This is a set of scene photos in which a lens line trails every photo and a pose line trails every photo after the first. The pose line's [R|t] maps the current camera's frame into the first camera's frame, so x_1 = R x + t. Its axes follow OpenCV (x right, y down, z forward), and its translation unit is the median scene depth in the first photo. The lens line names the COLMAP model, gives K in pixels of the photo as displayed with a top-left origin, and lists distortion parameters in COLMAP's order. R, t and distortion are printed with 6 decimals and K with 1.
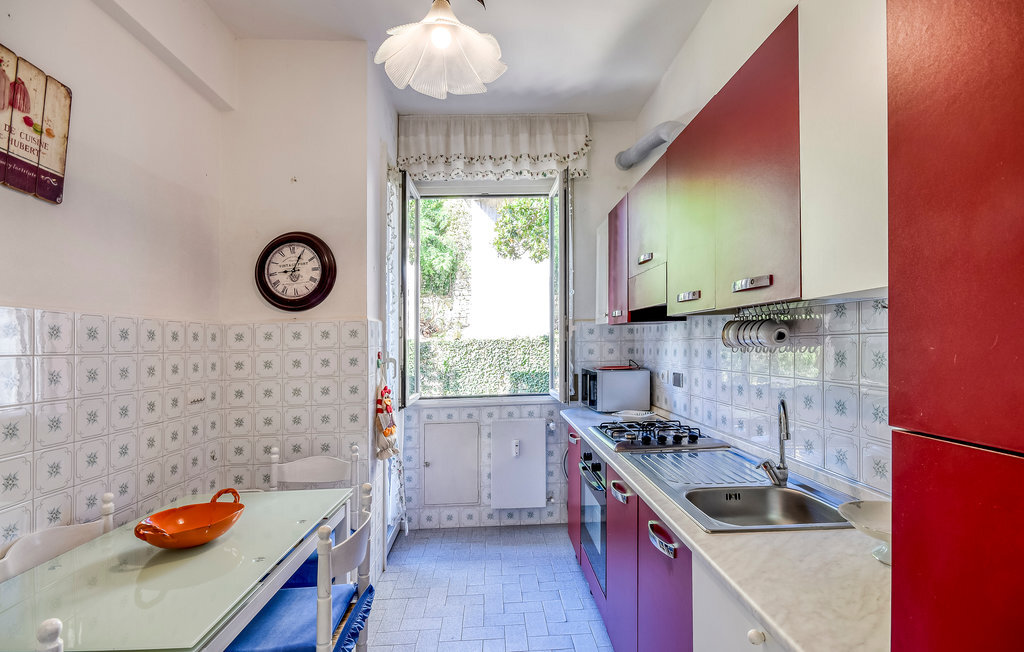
lens RADIAL K [[478.0, 0, 522.1], [0, 478.0, 342.3], [0, 0, 1]] dist [-0.003110, 0.000137]
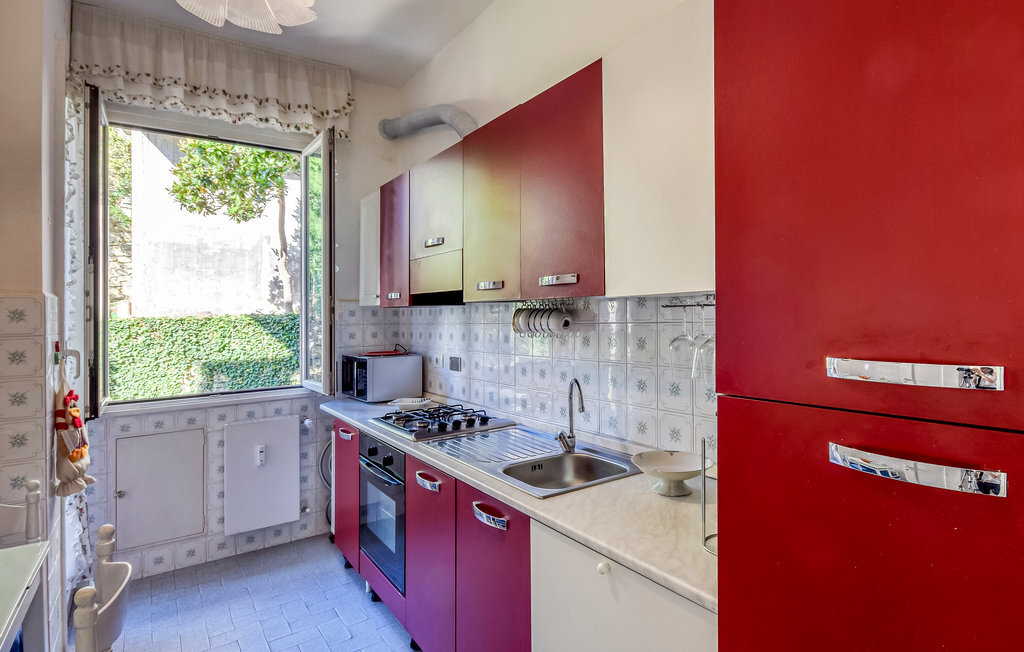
lens RADIAL K [[525.3, 0, 541.5], [0, 525.3, 320.7], [0, 0, 1]] dist [-0.000067, 0.000287]
pose [[0.835701, 0.004396, 0.549167, -0.120671], [-0.003687, 0.999990, -0.002394, -0.009784], [-0.549172, -0.000024, 0.835709, -0.019592]]
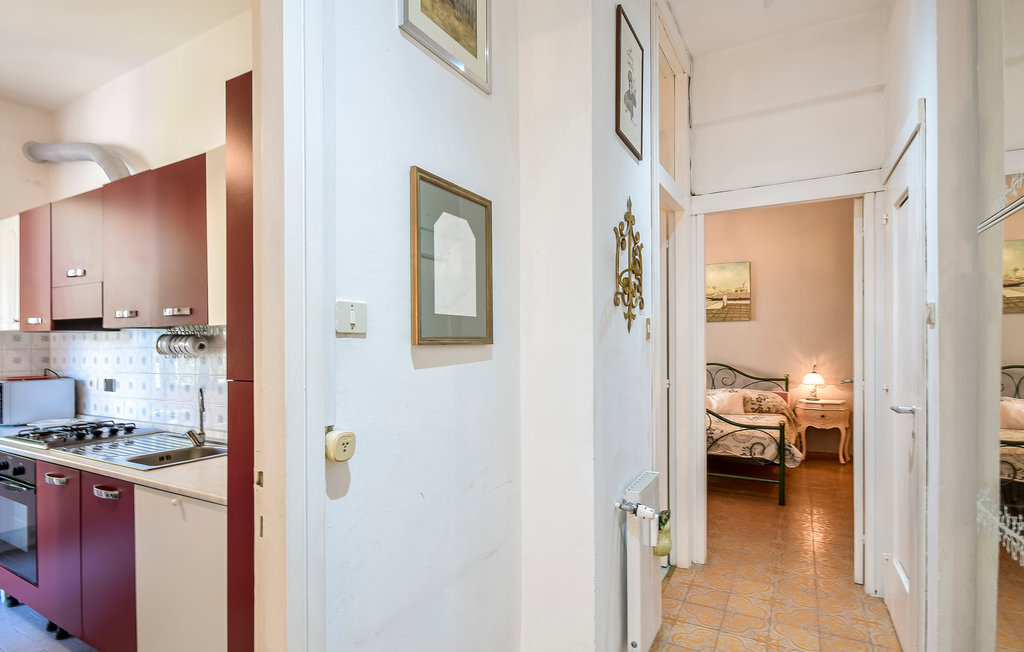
lens RADIAL K [[506.8, 0, 514.1], [0, 506.8, 354.0], [0, 0, 1]] dist [-0.002665, -0.000590]
pose [[0.528597, 0.000625, 0.848873, -0.153838], [-0.002424, 0.999997, 0.000773, 0.003871], [-0.848870, -0.002467, 0.528596, -0.361534]]
